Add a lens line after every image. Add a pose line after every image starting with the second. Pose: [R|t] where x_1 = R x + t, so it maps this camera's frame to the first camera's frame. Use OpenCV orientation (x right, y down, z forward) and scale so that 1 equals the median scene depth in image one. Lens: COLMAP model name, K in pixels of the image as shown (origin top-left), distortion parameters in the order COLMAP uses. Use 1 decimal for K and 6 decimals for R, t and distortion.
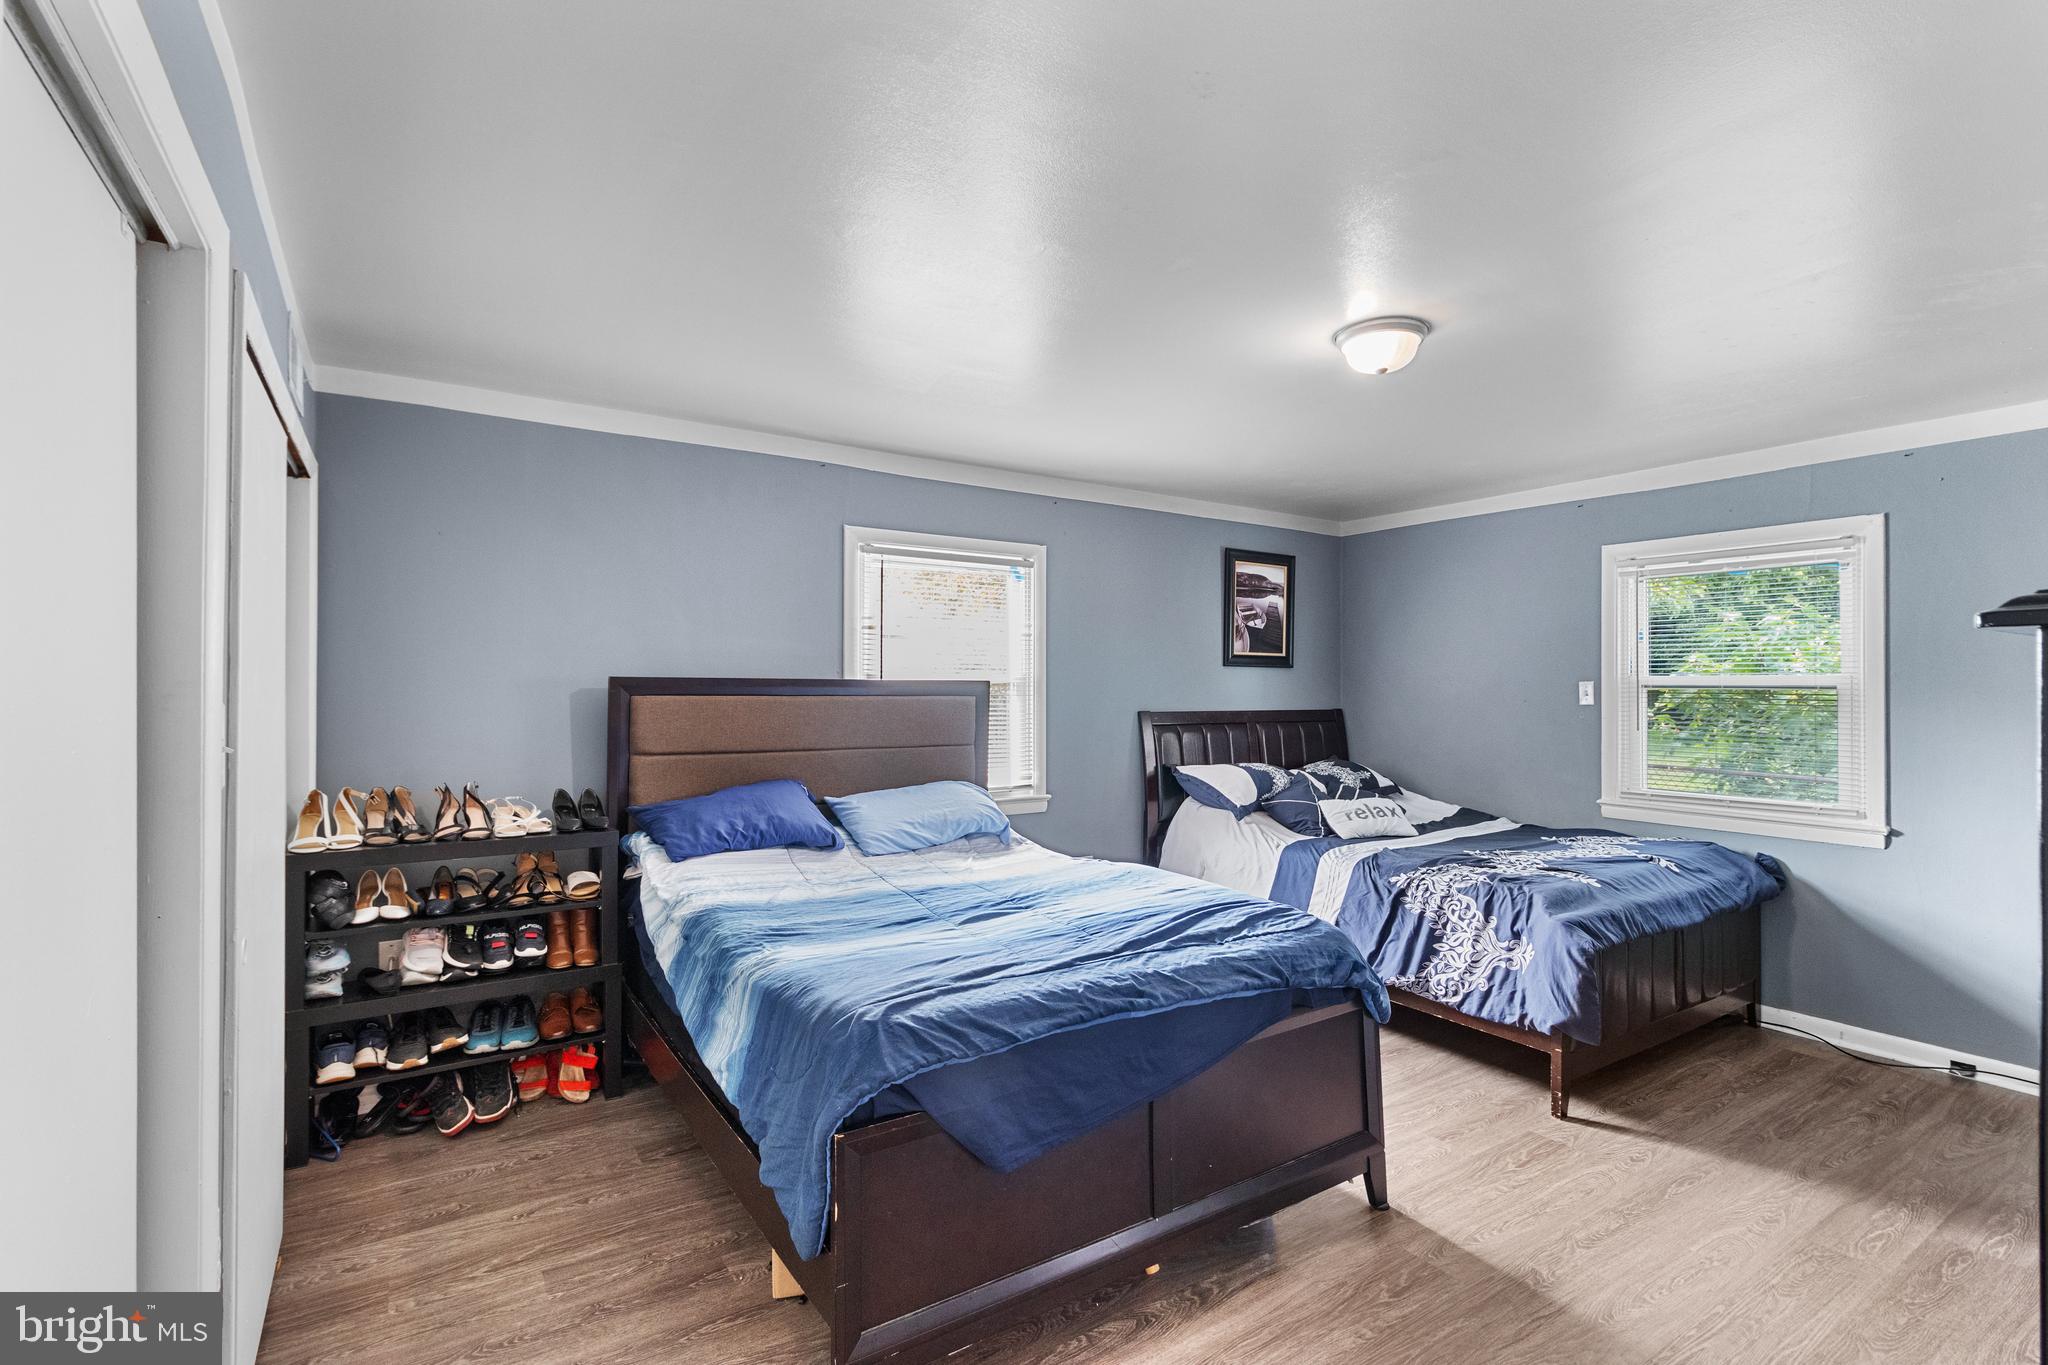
lens RADIAL K [[947.8, 0, 1022.6], [0, 947.8, 694.8], [0, 0, 1]] dist [-0.006083, -0.001494]
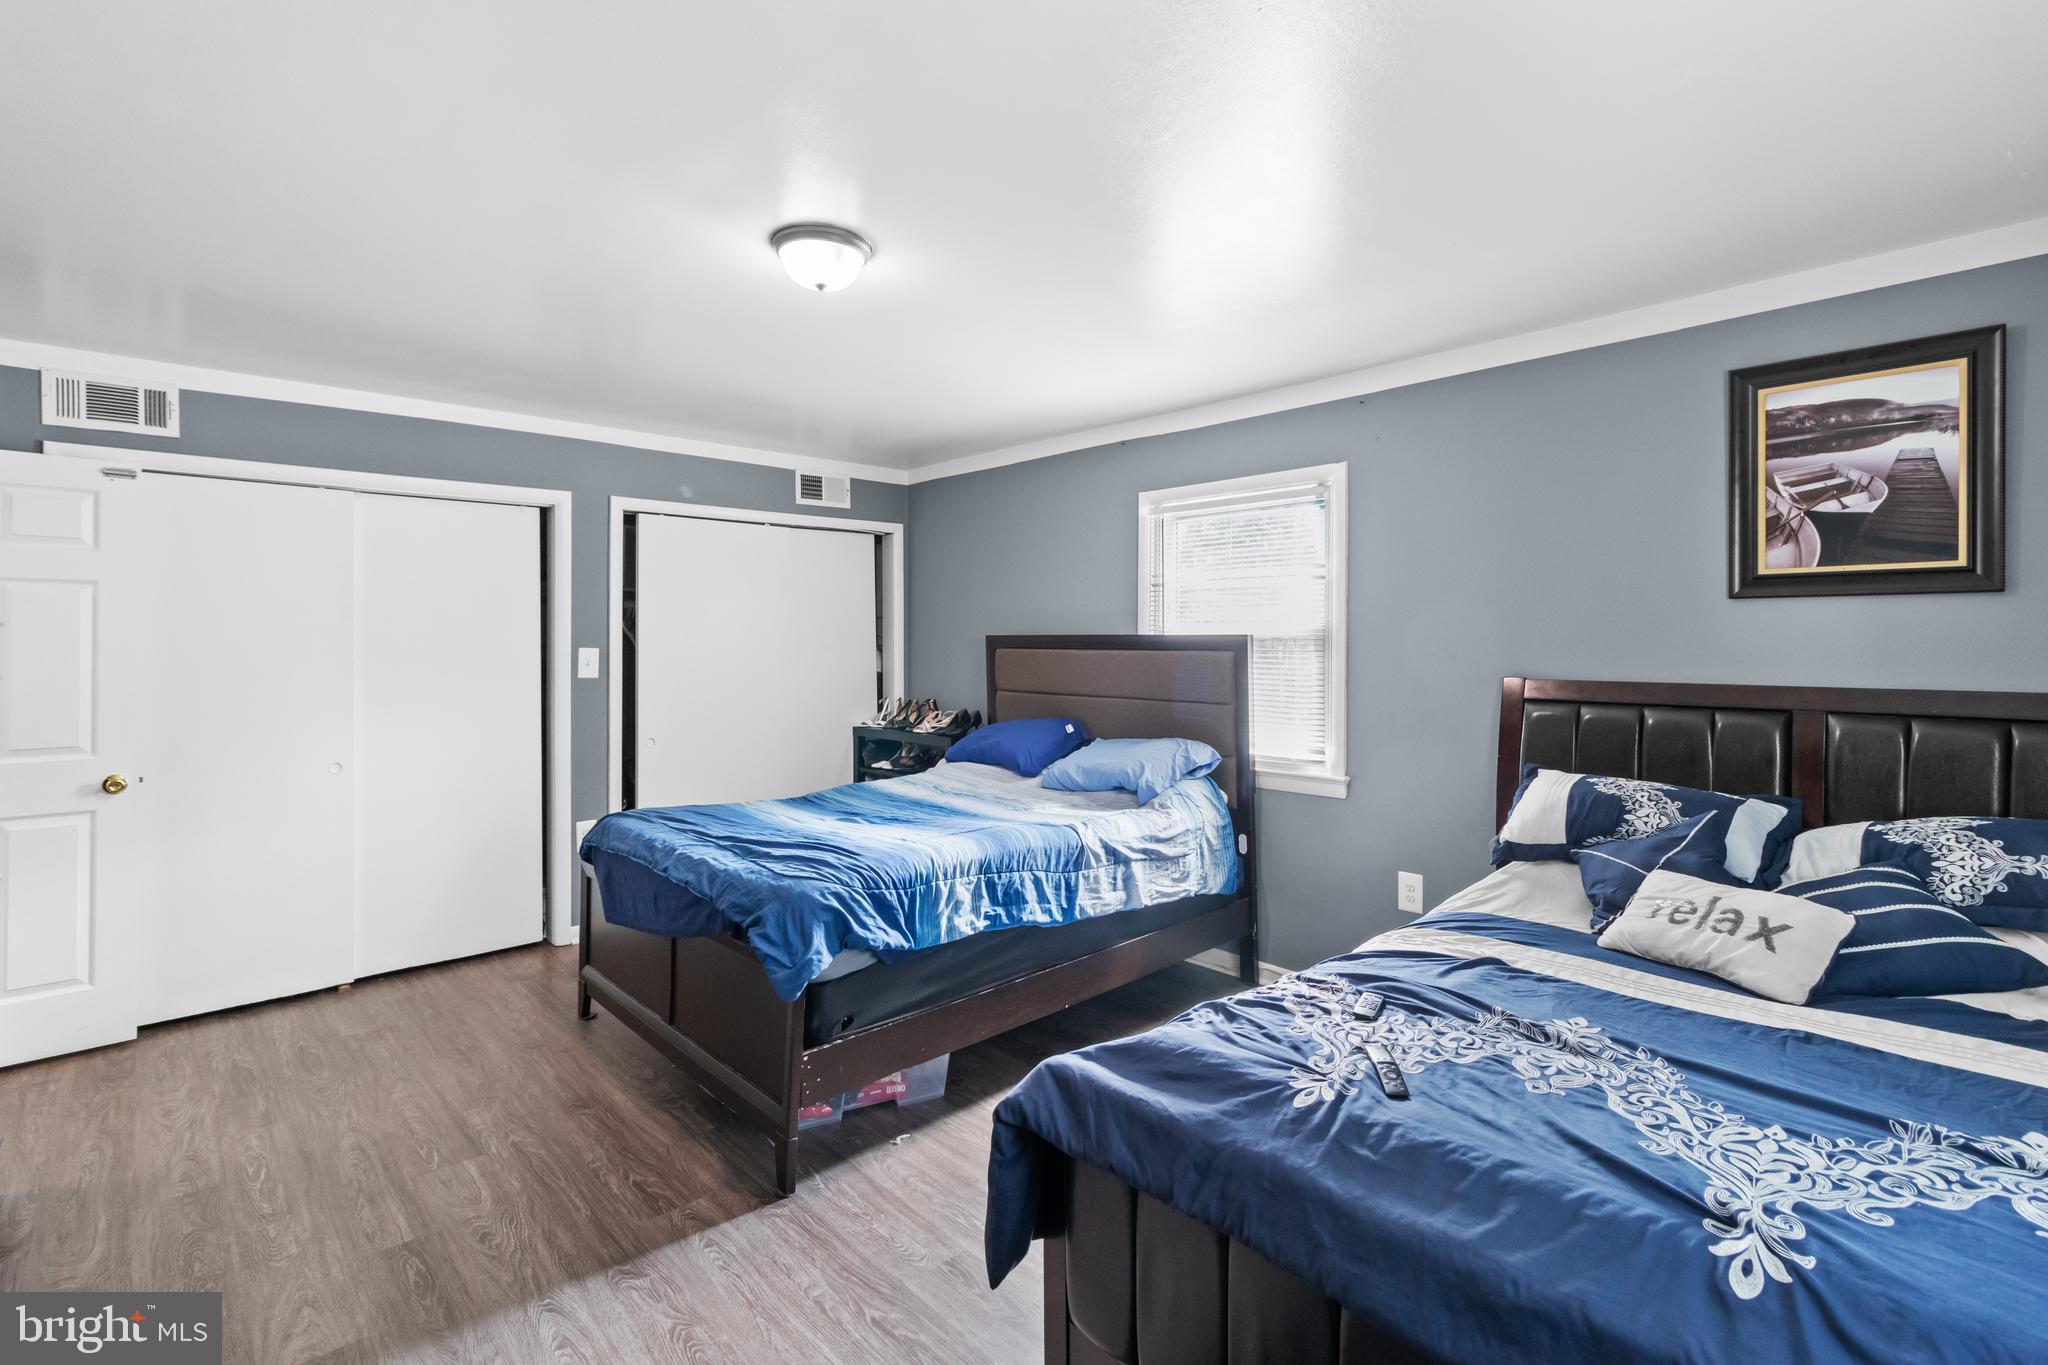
lens RADIAL K [[947.8, 0, 1043.8], [0, 947.8, 638.2], [0, 0, 1]] dist [-0.006083, -0.001494]
pose [[0.145233, -0.000329, -0.989397, 0.655486], [0.001265, 0.999999, -0.000146, -0.009152], [0.989397, -0.001231, 0.145234, 0.540685]]
